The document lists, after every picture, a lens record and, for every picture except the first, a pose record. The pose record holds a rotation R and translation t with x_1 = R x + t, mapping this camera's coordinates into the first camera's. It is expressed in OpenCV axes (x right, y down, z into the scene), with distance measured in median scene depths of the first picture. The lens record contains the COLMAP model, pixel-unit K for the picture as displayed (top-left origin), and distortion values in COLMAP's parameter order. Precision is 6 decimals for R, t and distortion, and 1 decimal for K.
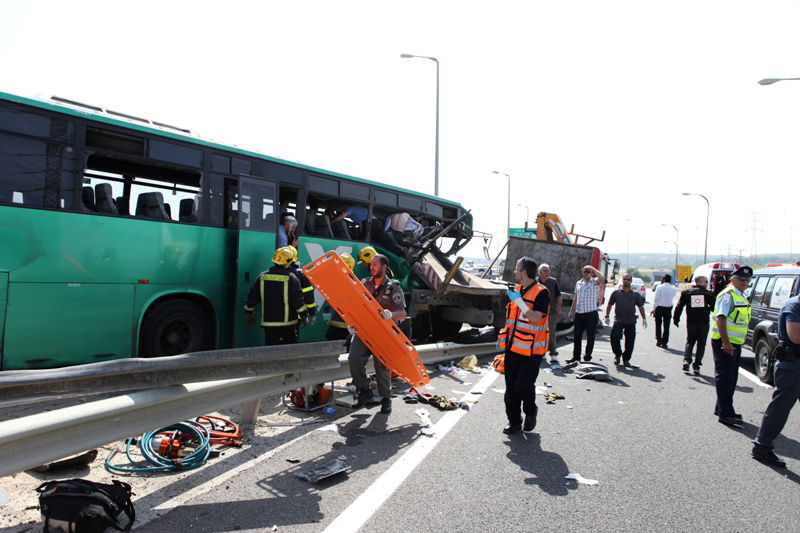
lens RADIAL K [[544.9, 0, 401.3], [0, 544.9, 267.6], [0, 0, 1]] dist [-0.093795, 0.060934]
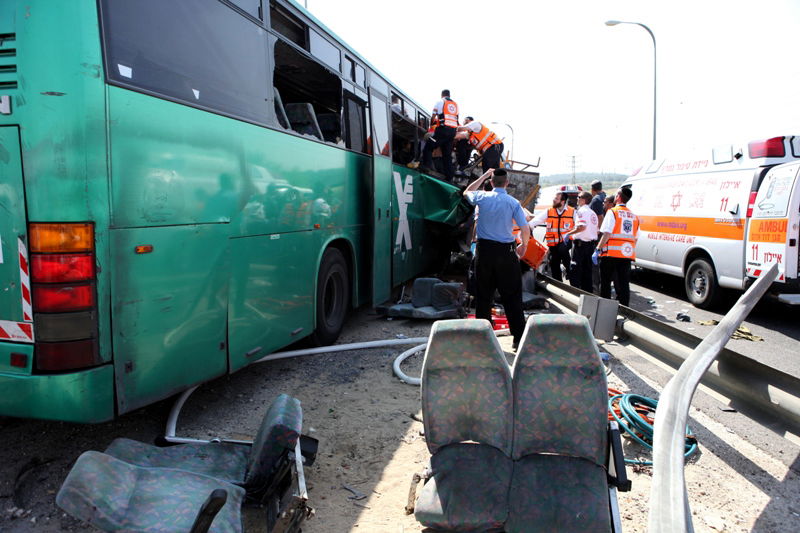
lens RADIAL K [[544.9, 0, 403.1], [0, 544.9, 261.2], [0, 0, 1]] dist [-0.093795, 0.060934]
pose [[0.923685, -0.075960, 0.375548, -0.460305], [0.030339, 0.991574, 0.125940, -0.011891], [-0.381950, -0.104935, 0.918206, 0.184191]]
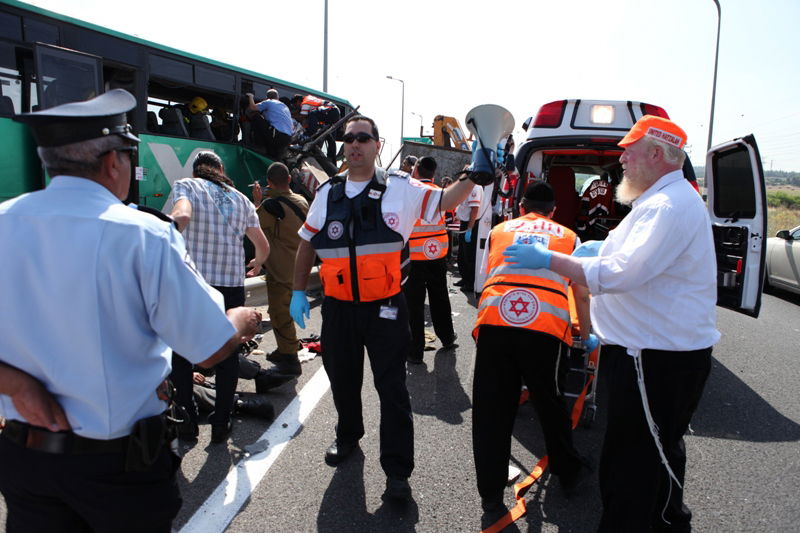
lens RADIAL K [[544.9, 0, 398.6], [0, 544.9, 267.8], [0, 0, 1]] dist [-0.093795, 0.060934]
pose [[0.982471, -0.024609, 0.184782, 0.029297], [-0.006166, 0.986416, 0.164150, 0.003600], [-0.186312, -0.162412, 0.968974, 0.146873]]
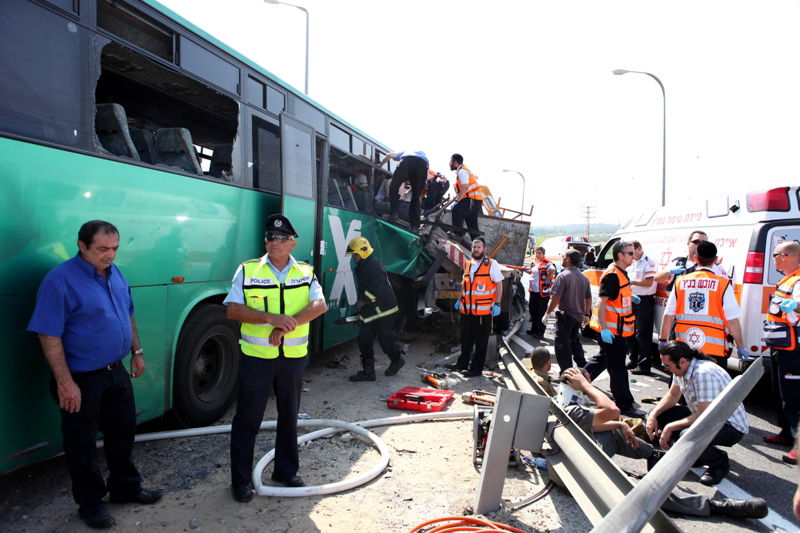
lens RADIAL K [[544.9, 0, 405.0], [0, 544.9, 265.3], [0, 0, 1]] dist [-0.093795, 0.060934]
pose [[0.933944, -0.015213, 0.357095, -0.321315], [-0.003506, 0.998656, 0.051713, -0.014686], [-0.357402, -0.049549, 0.932635, 0.253683]]
